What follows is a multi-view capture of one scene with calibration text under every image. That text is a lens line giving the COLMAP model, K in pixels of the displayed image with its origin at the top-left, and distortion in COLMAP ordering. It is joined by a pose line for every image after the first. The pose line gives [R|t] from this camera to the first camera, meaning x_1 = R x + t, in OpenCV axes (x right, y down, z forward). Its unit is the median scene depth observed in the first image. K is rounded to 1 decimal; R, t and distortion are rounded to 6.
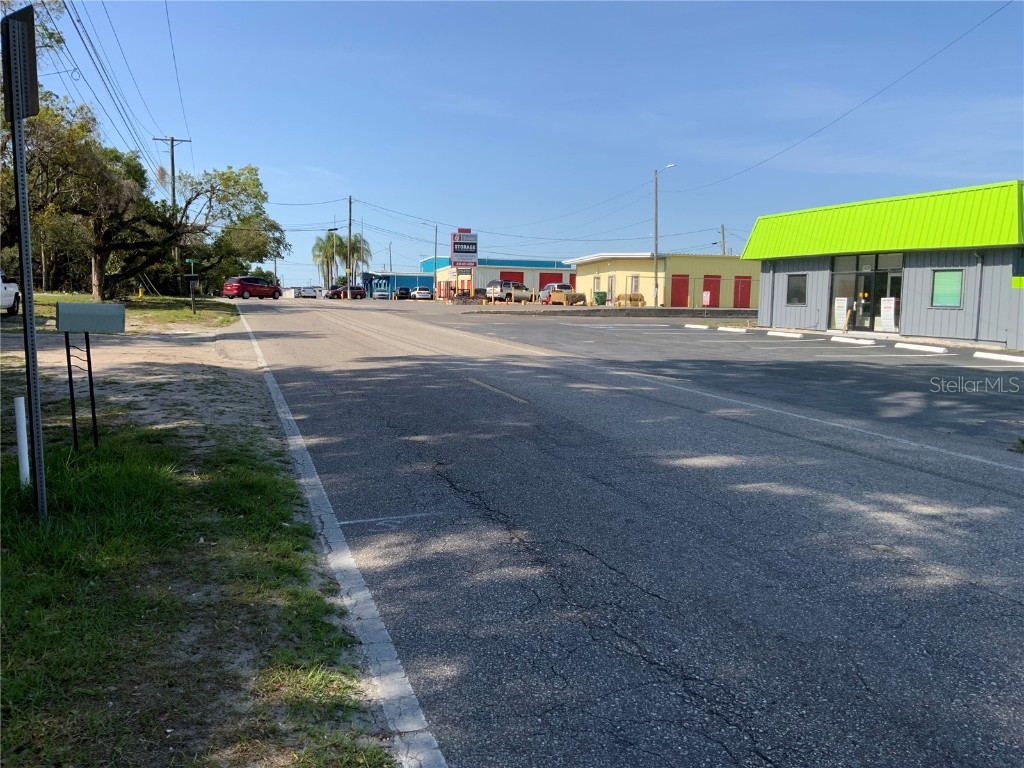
lens RADIAL K [[860.1, 0, 512.0], [0, 860.1, 384.0], [0, 0, 1]] dist [0.075106, -0.129964]
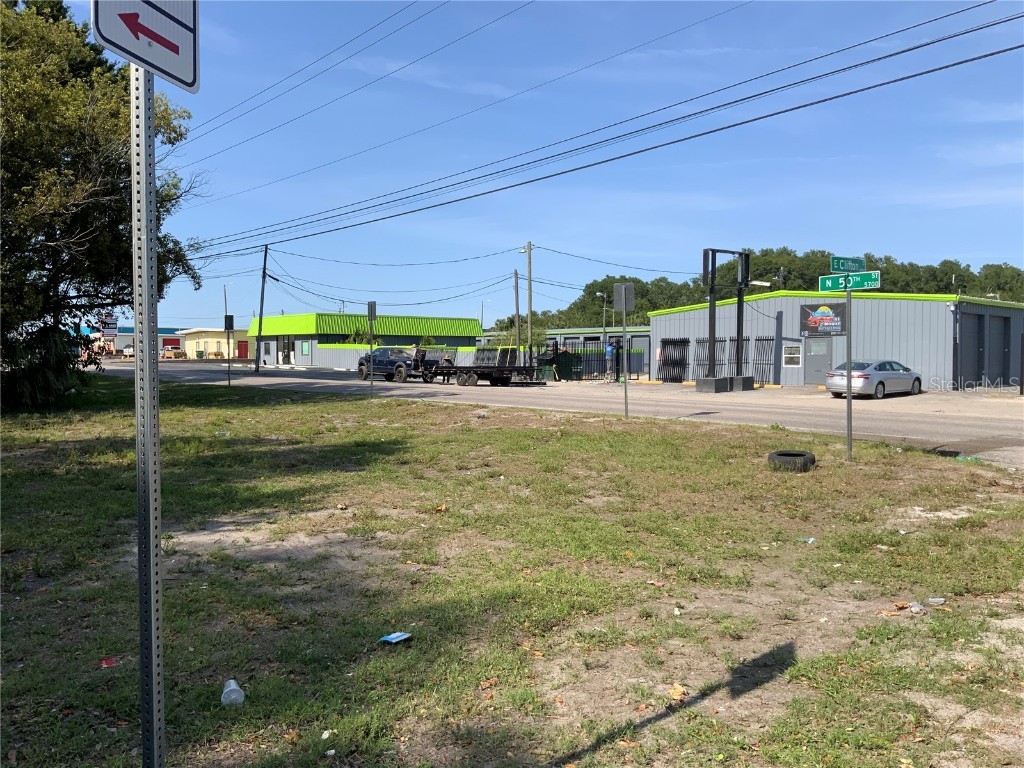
lens RADIAL K [[860.1, 0, 512.0], [0, 860.1, 384.0], [0, 0, 1]] dist [0.075106, -0.129964]
pose [[0.922107, -0.029848, 0.385781, 0.013346], [0.055643, 0.996886, -0.055870, 0.097003], [-0.382912, 0.072984, 0.920897, -0.882801]]
